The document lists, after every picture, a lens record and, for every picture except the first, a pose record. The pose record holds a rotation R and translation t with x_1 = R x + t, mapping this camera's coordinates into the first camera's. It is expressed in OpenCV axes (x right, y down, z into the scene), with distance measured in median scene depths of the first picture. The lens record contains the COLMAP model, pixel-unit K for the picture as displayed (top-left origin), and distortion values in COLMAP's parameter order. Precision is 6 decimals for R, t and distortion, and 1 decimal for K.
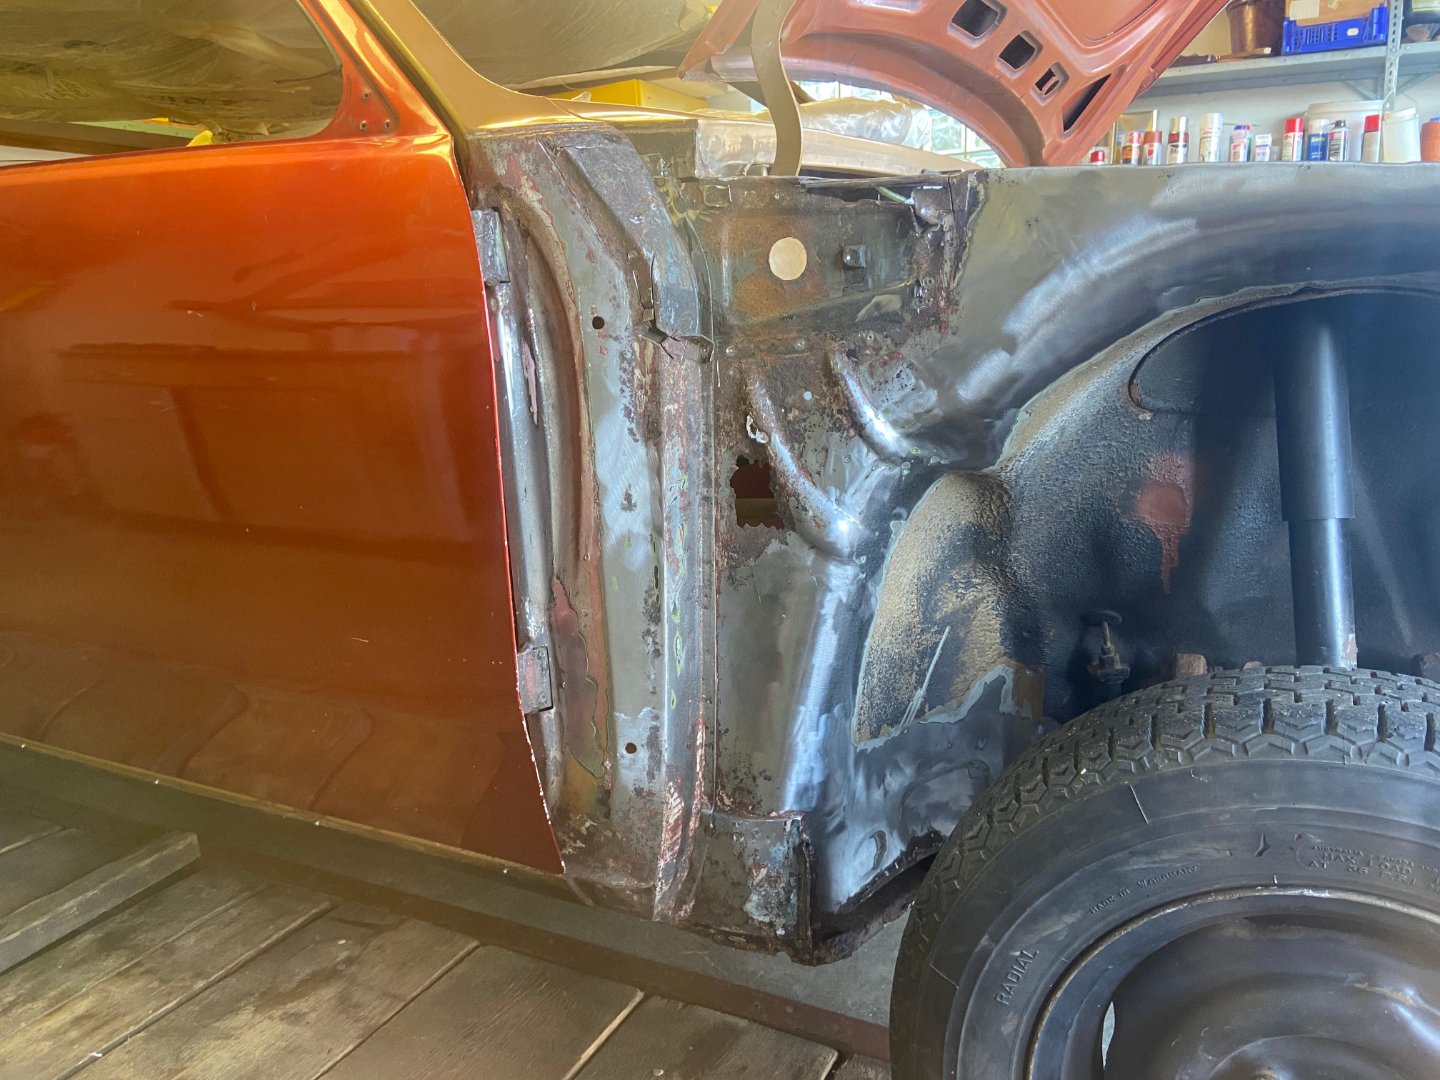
lens RADIAL K [[1068.2, 0, 726.6], [0, 1068.2, 528.9], [0, 0, 1]] dist [0.107261, -0.000165]
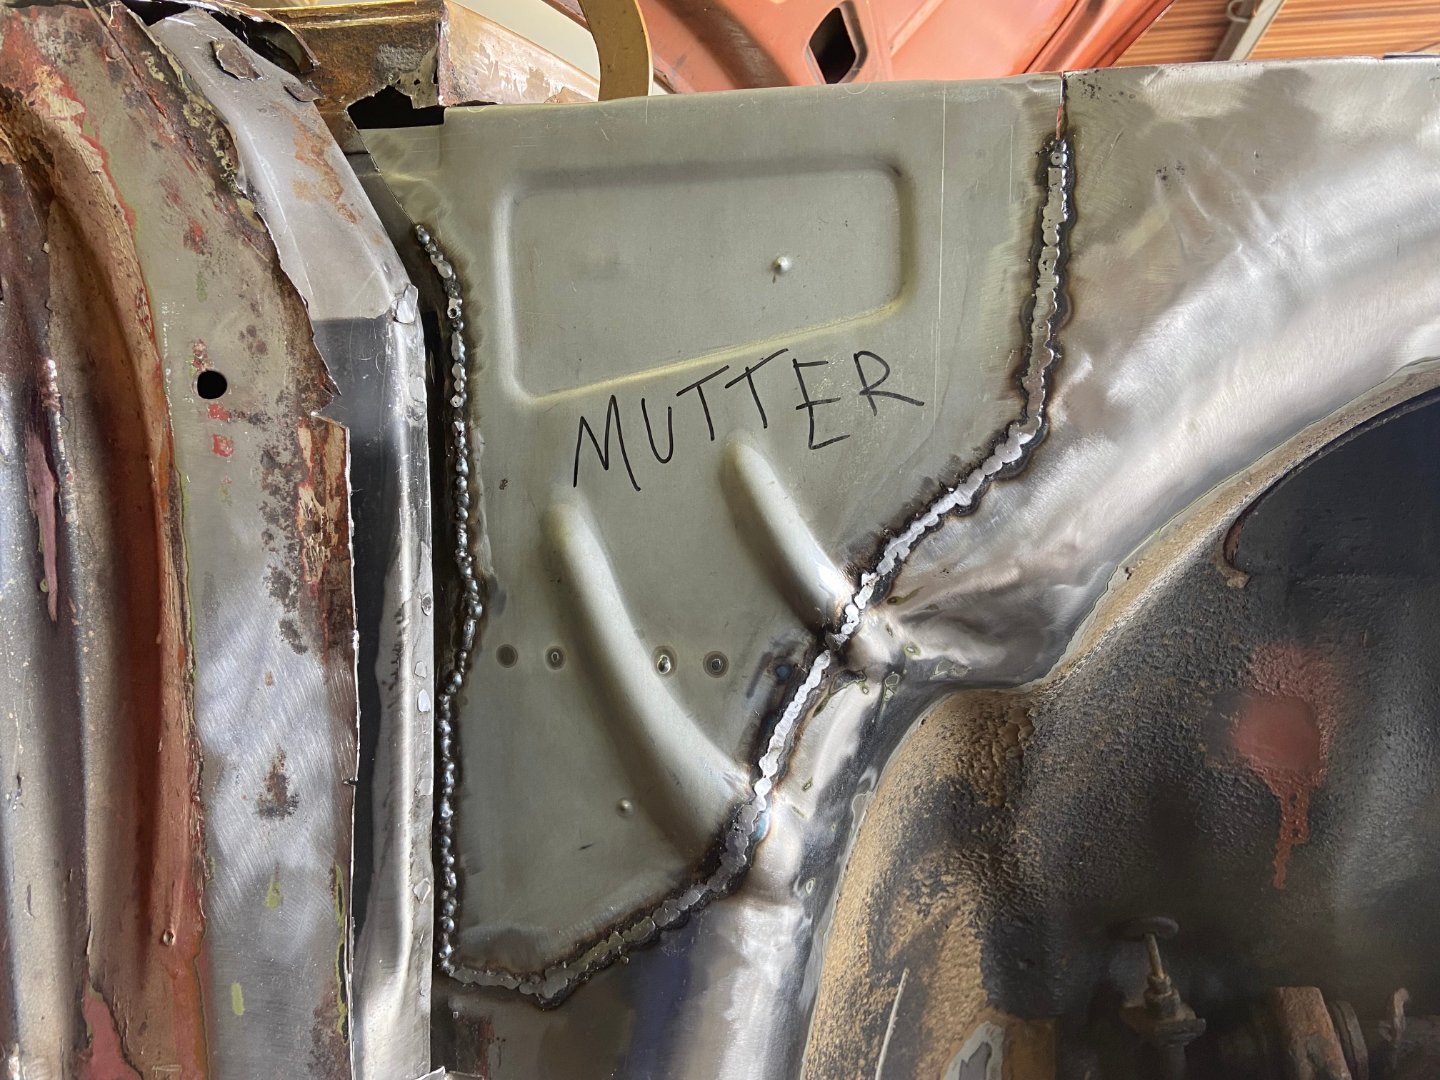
lens RADIAL K [[1077.5, 0, 712.8], [0, 1077.5, 520.9], [0, 0, 1]] dist [0.127833, -0.161494]
pose [[0.973786, -0.005748, 0.227395, -0.021799], [0.049508, 0.981071, -0.187212, -0.041418], [-0.222015, 0.193562, 0.955638, 0.518068]]
